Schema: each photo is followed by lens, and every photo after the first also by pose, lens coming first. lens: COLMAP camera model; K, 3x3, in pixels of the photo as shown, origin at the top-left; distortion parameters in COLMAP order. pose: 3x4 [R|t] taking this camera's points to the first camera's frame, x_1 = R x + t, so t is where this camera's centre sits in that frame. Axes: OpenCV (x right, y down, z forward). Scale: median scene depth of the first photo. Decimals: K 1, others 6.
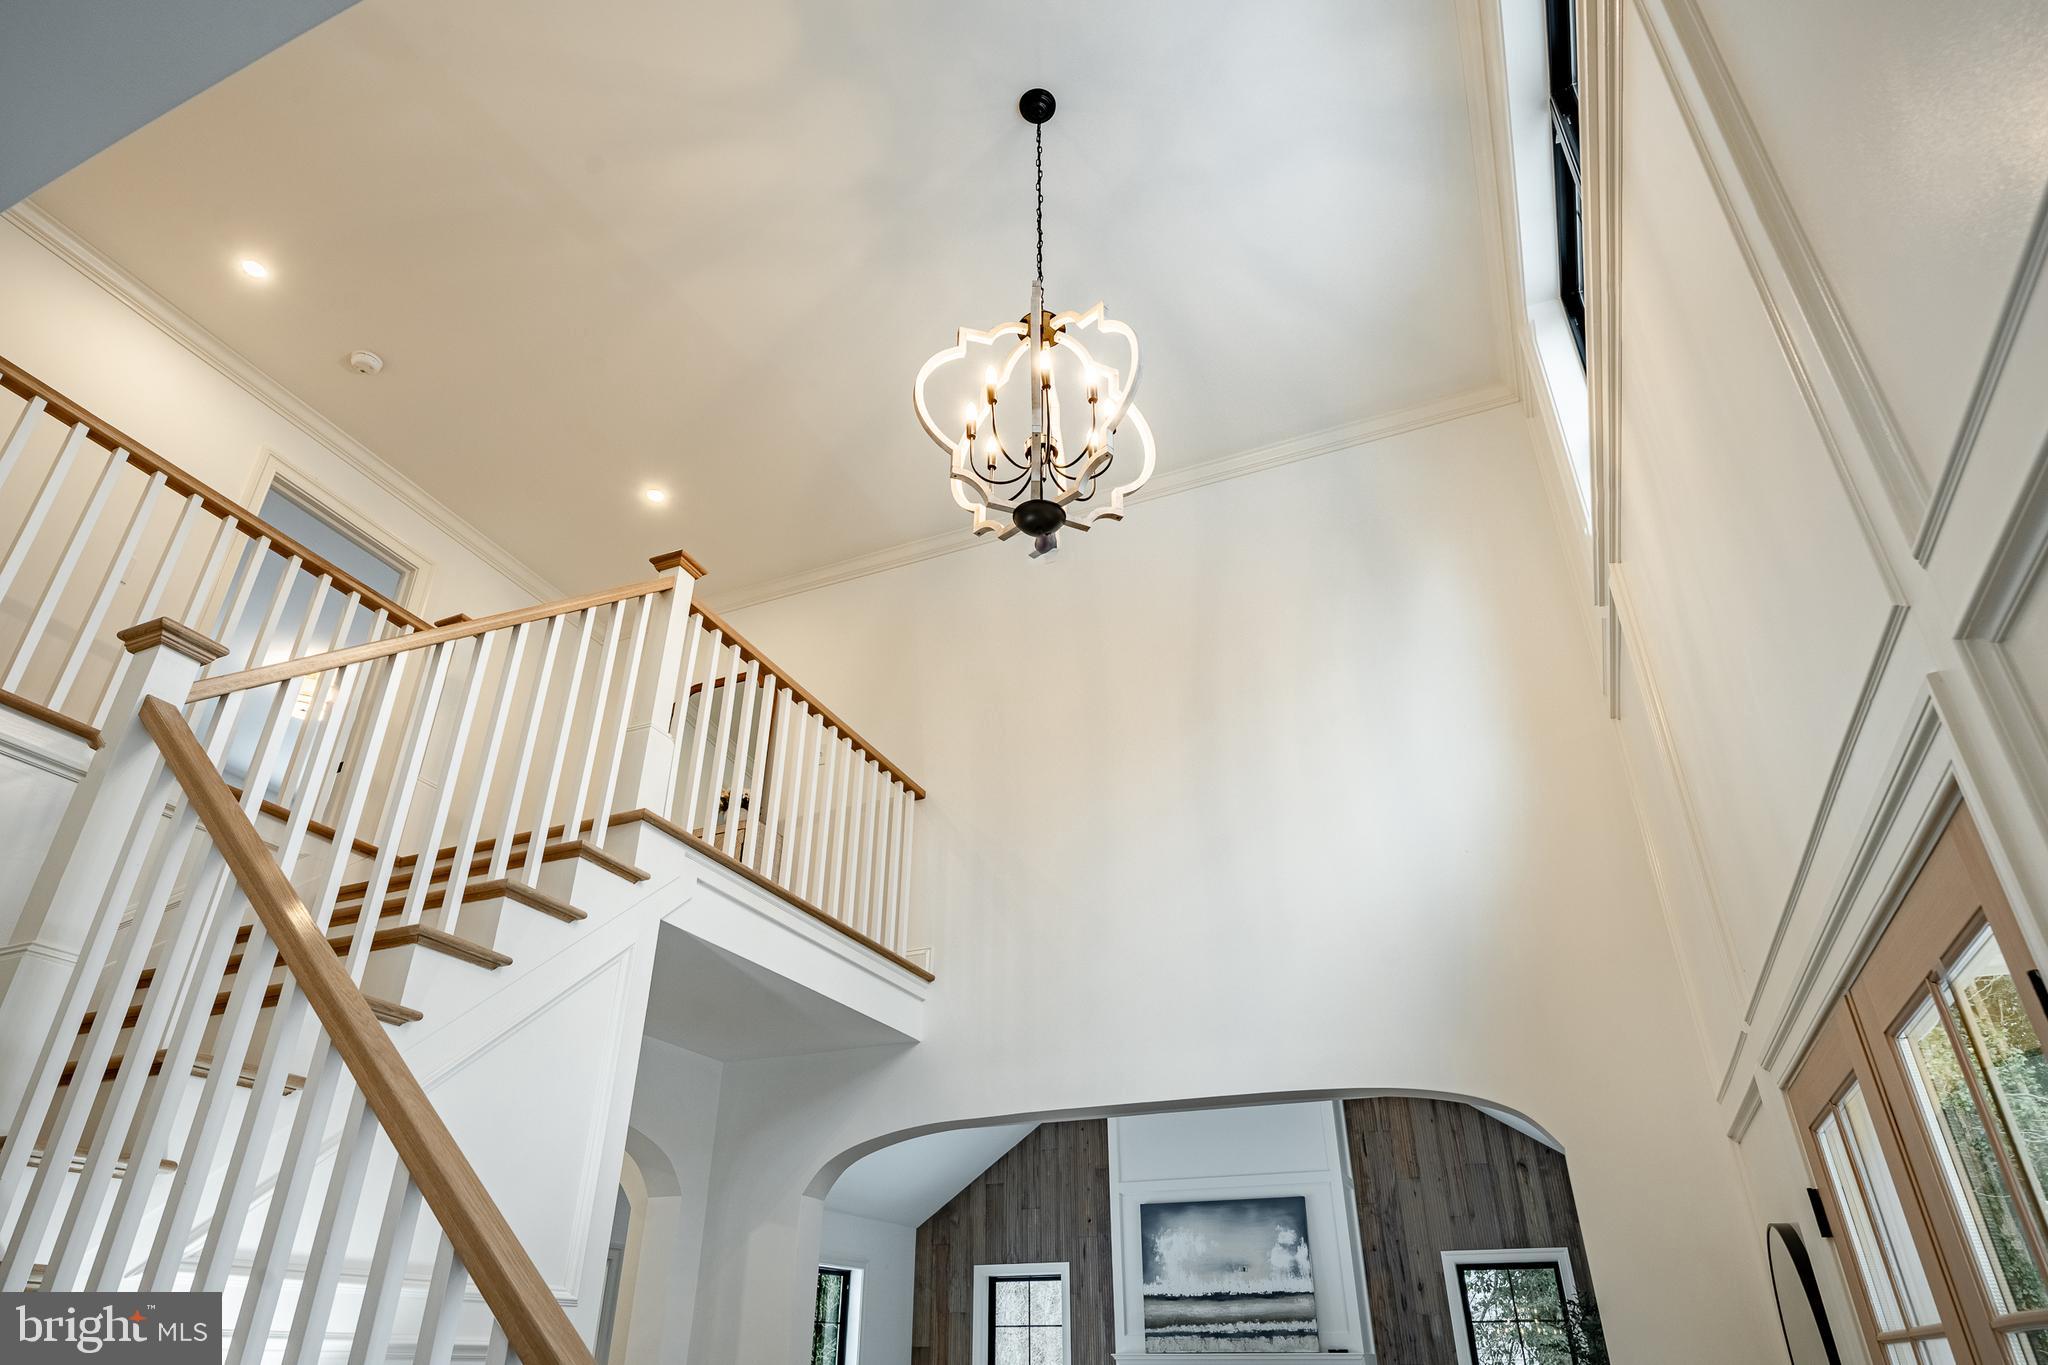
lens RADIAL K [[1181.7, 0, 1016.0], [0, 1181.7, 693.0], [0, 0, 1]] dist [-0.000658, 0.000302]
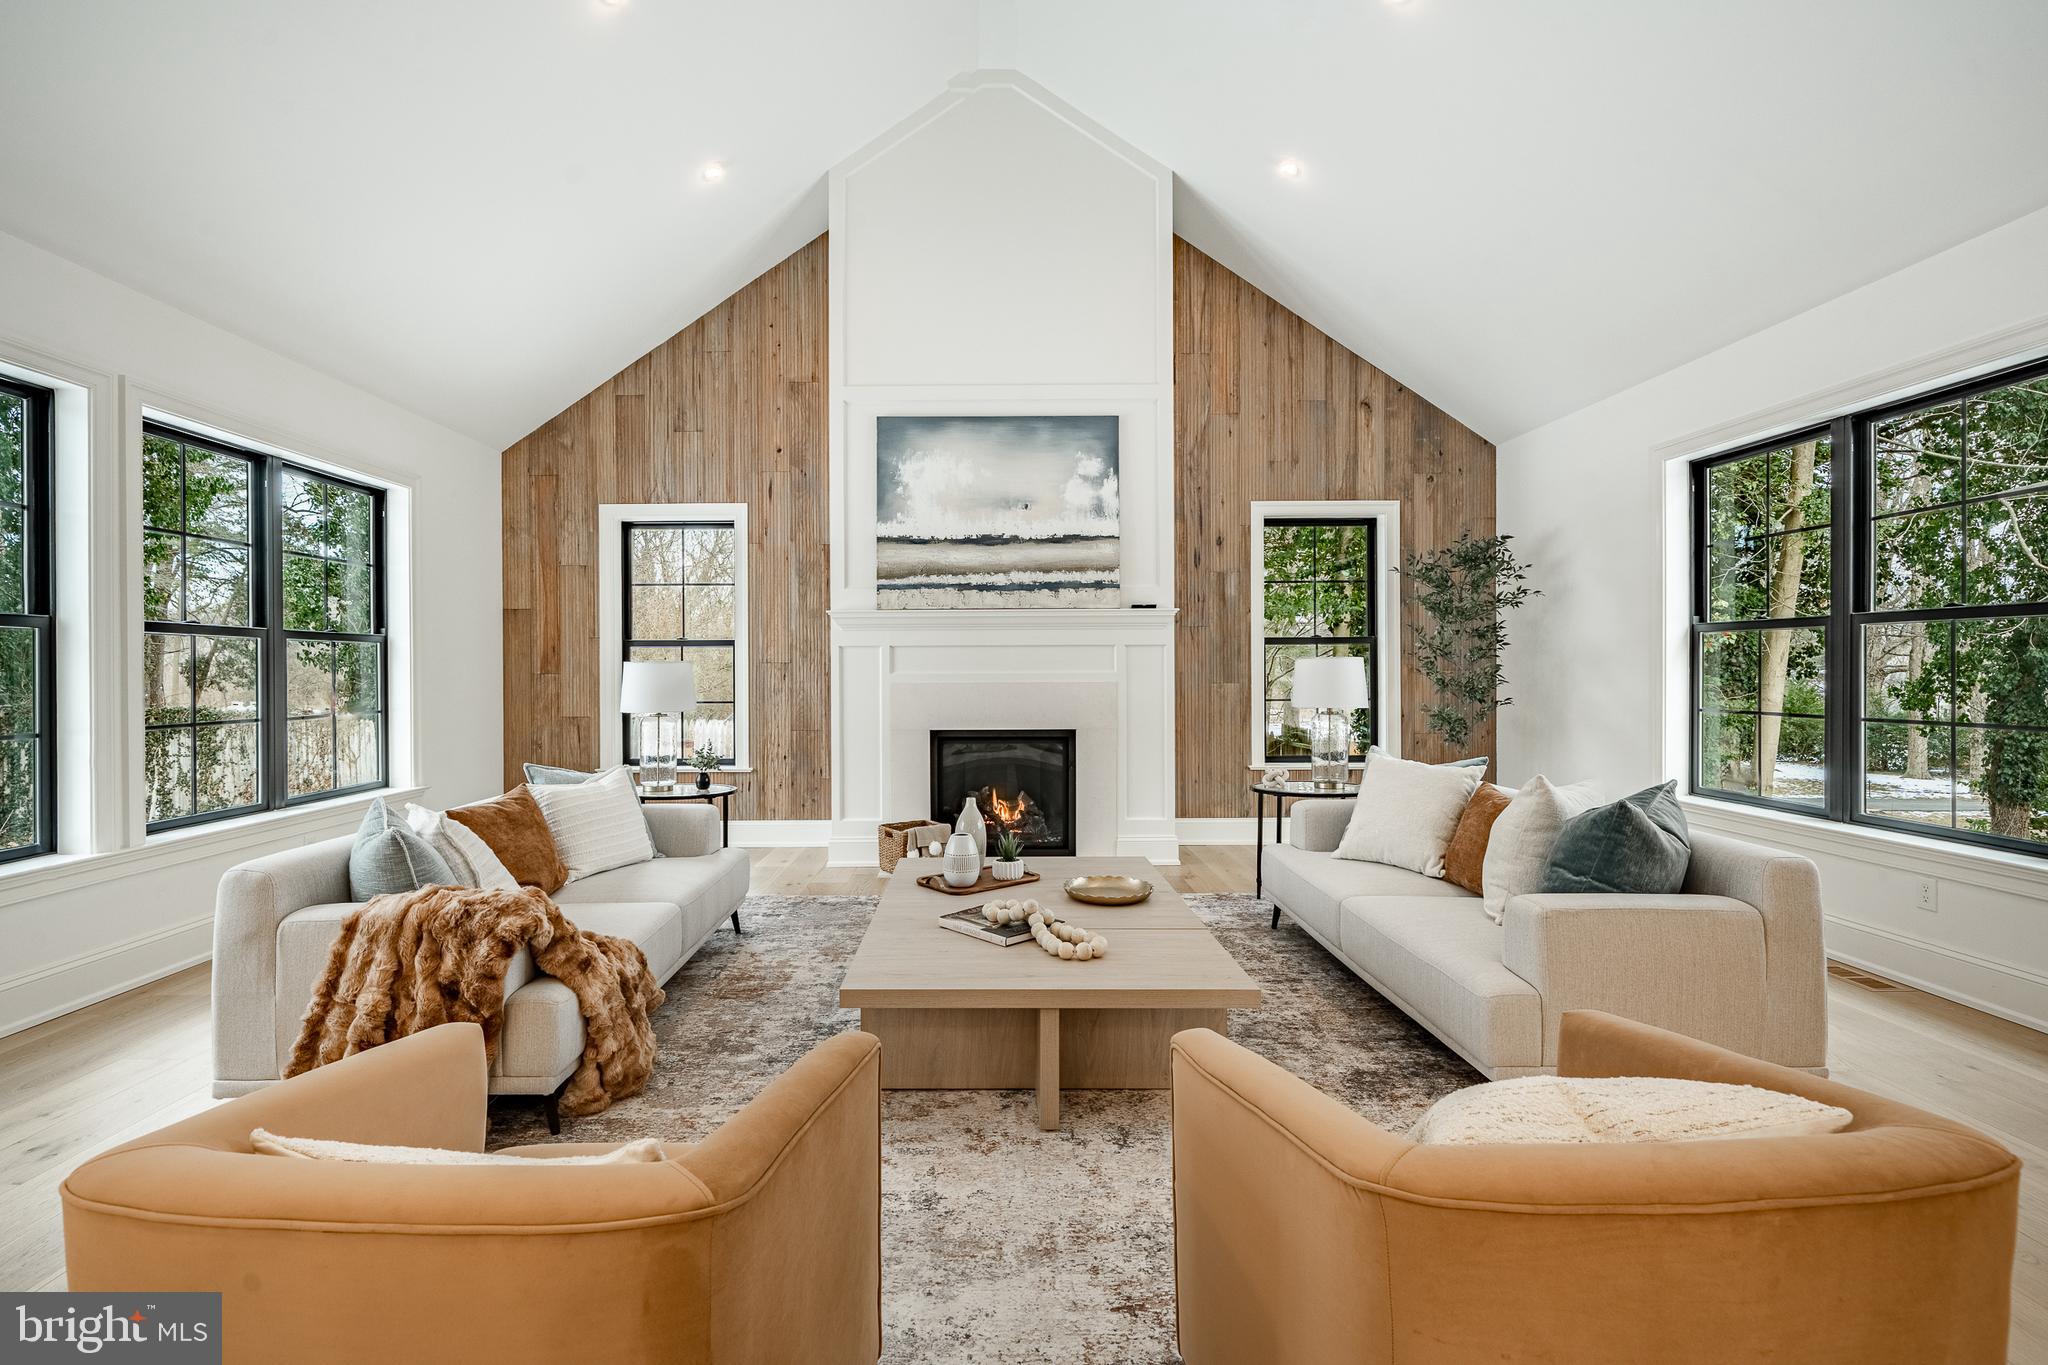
lens RADIAL K [[987.6, 0, 1011.7], [0, 987.6, 667.2], [0, 0, 1]] dist [-0.013872, -0.000695]
pose [[0.916127, -0.008322, 0.400802, -0.052089], [-0.191366, 0.869444, 0.455463, 0.296629], [-0.352265, -0.493962, 0.794928, 0.473117]]
